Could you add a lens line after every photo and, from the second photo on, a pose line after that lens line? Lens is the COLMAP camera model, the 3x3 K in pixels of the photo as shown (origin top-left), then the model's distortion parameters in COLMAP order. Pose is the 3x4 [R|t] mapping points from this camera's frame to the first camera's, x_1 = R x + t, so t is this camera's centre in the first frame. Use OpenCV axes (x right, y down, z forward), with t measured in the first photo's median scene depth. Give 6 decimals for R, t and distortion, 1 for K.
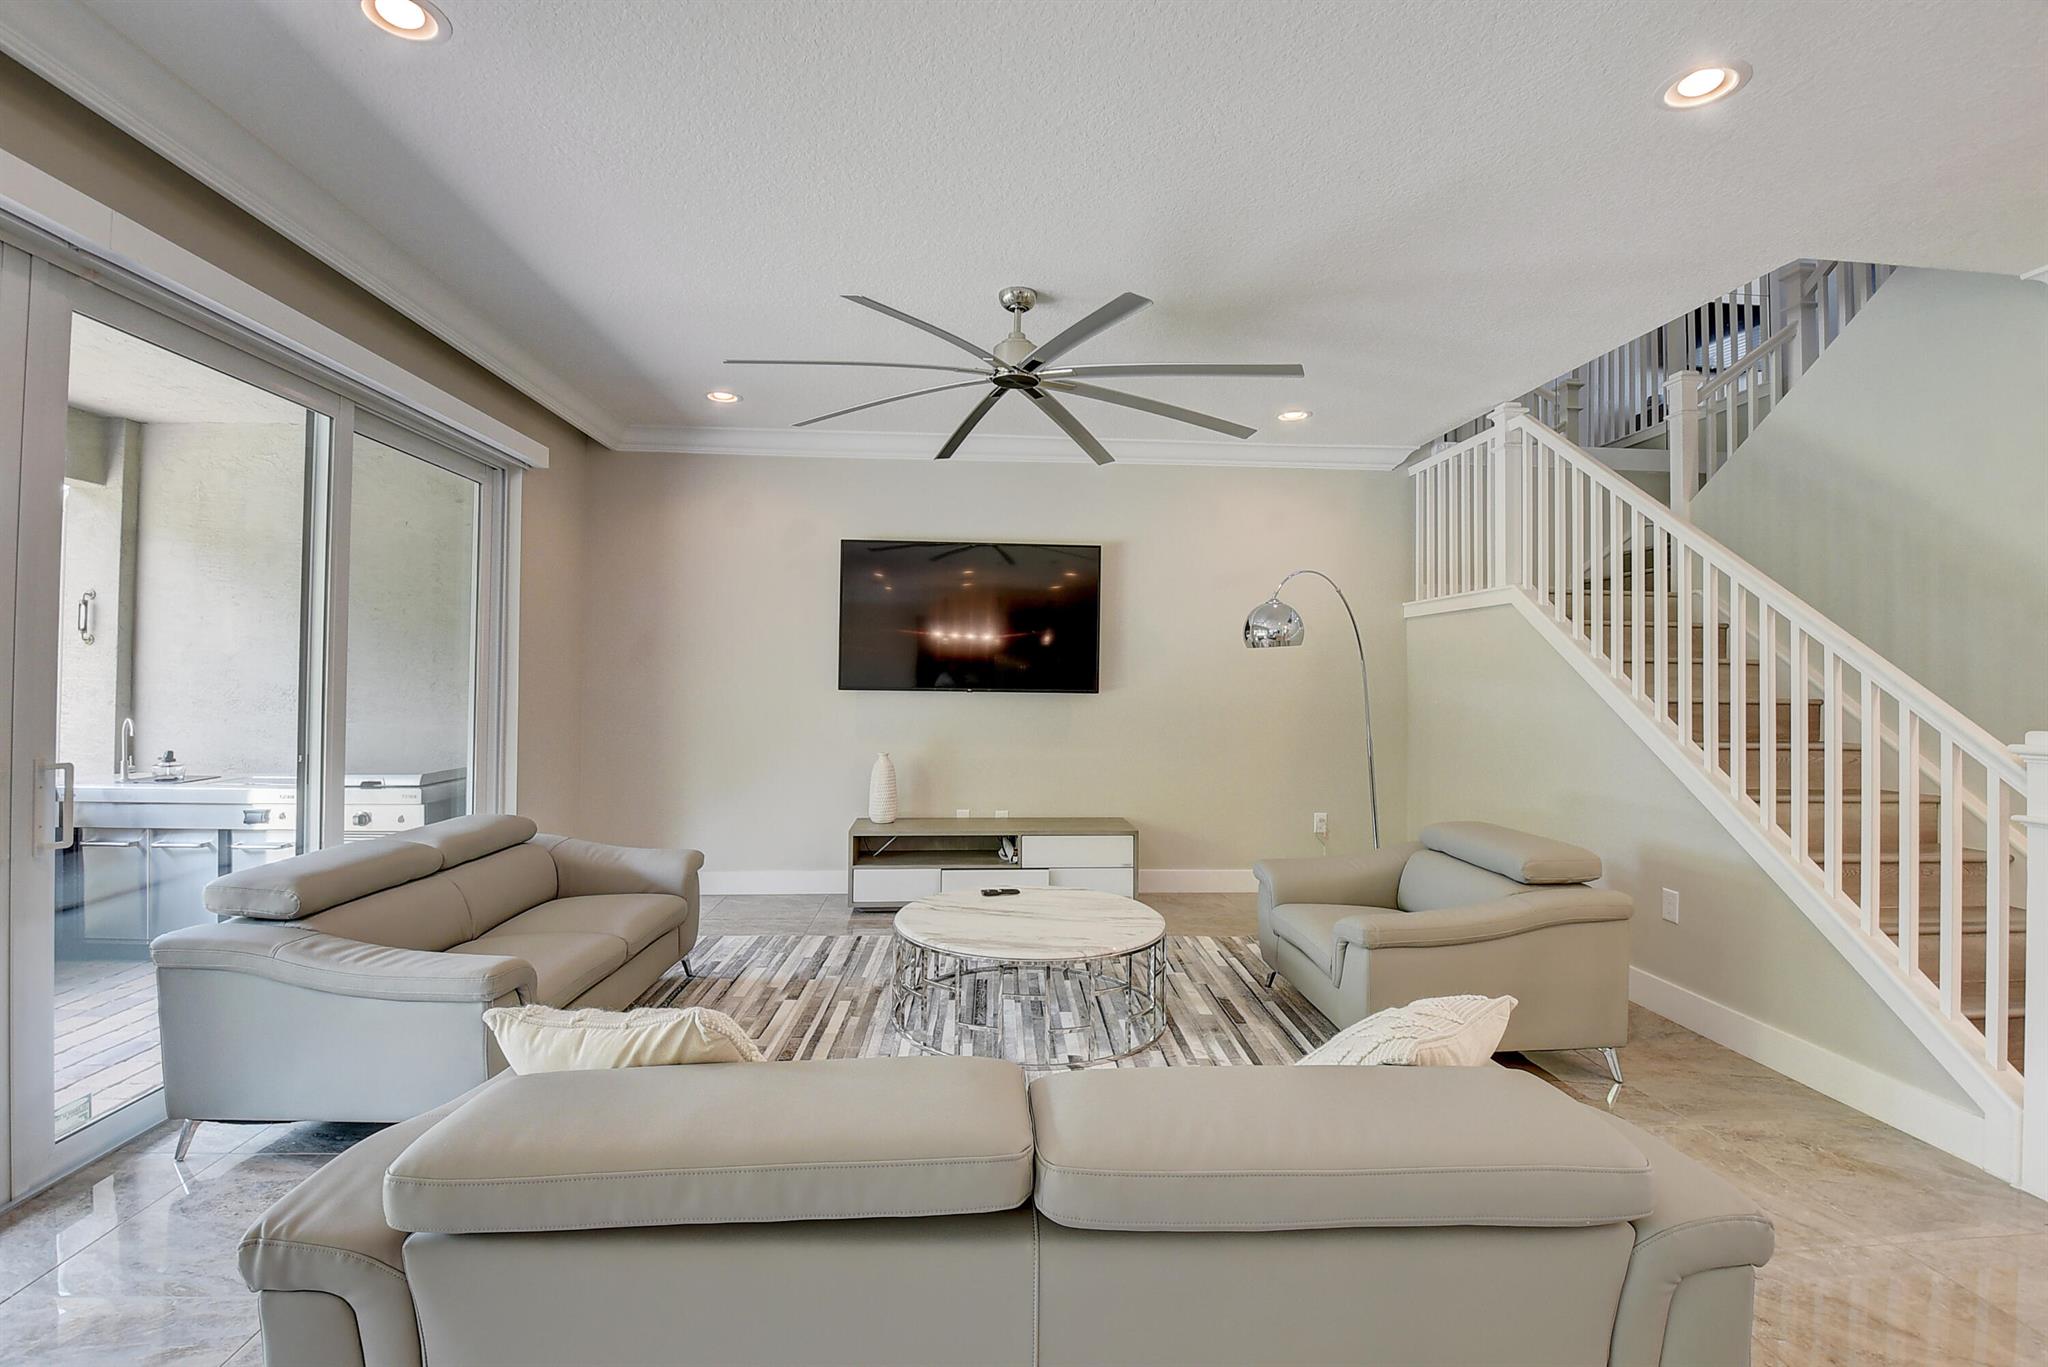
lens RADIAL K [[900.4, 0, 1024.8], [0, 900.4, 670.7], [0, 0, 1]] dist [0.000463, -0.005720]
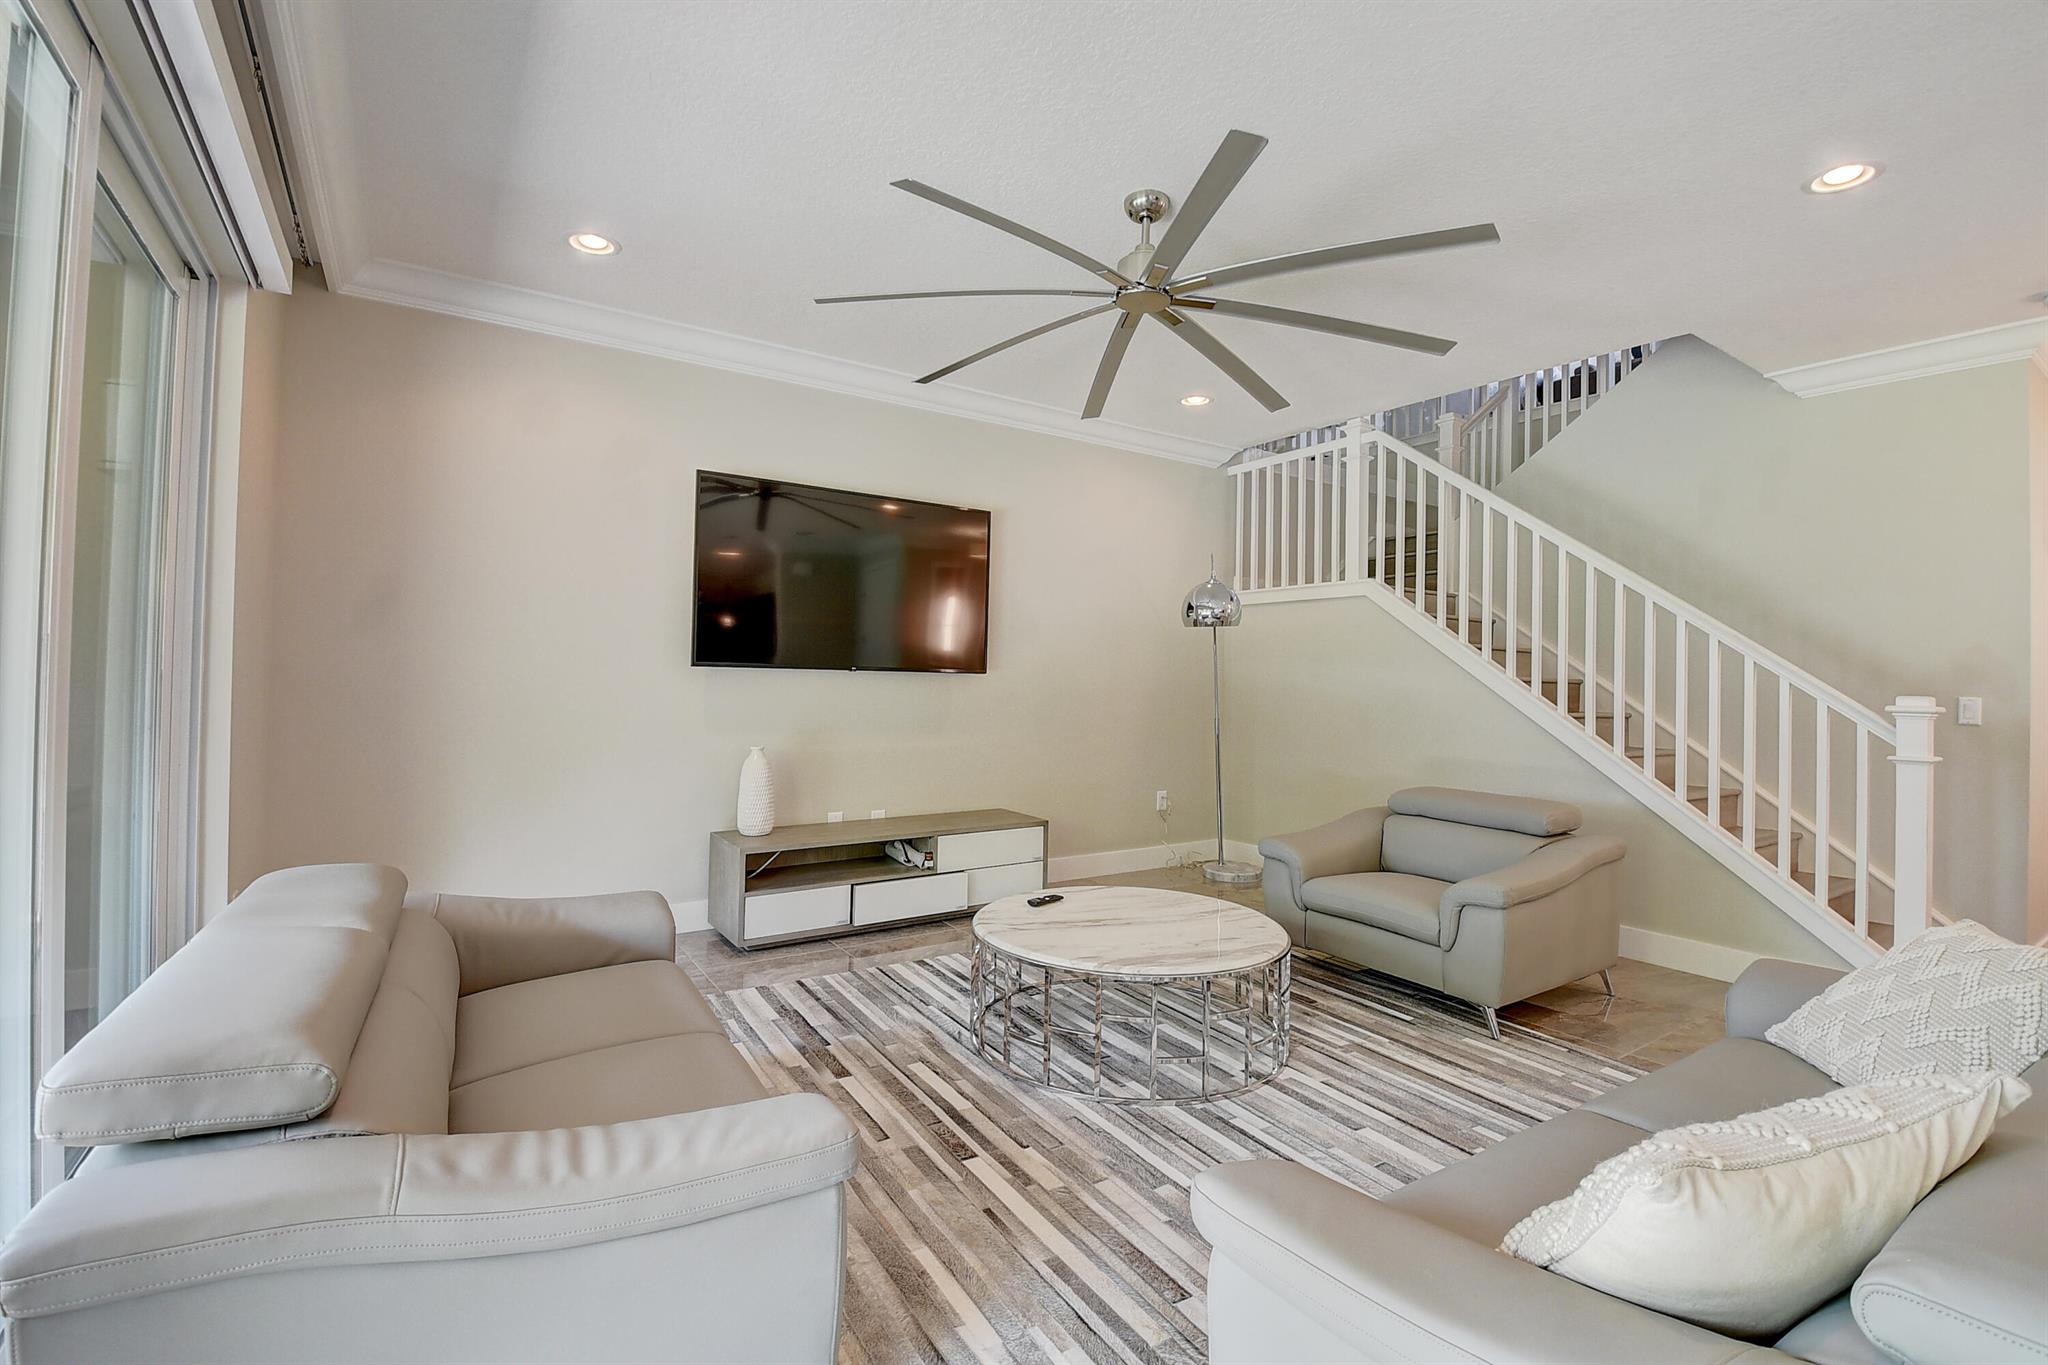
lens RADIAL K [[900.4, 0, 1015.6], [0, 900.4, 674.0], [0, 0, 1]] dist [0.000463, -0.005720]
pose [[0.870558, 0.006947, 0.492016, -0.410706], [-0.013431, 0.999863, 0.009645, 0.019854], [-0.491882, -0.015005, 0.870533, 0.237057]]
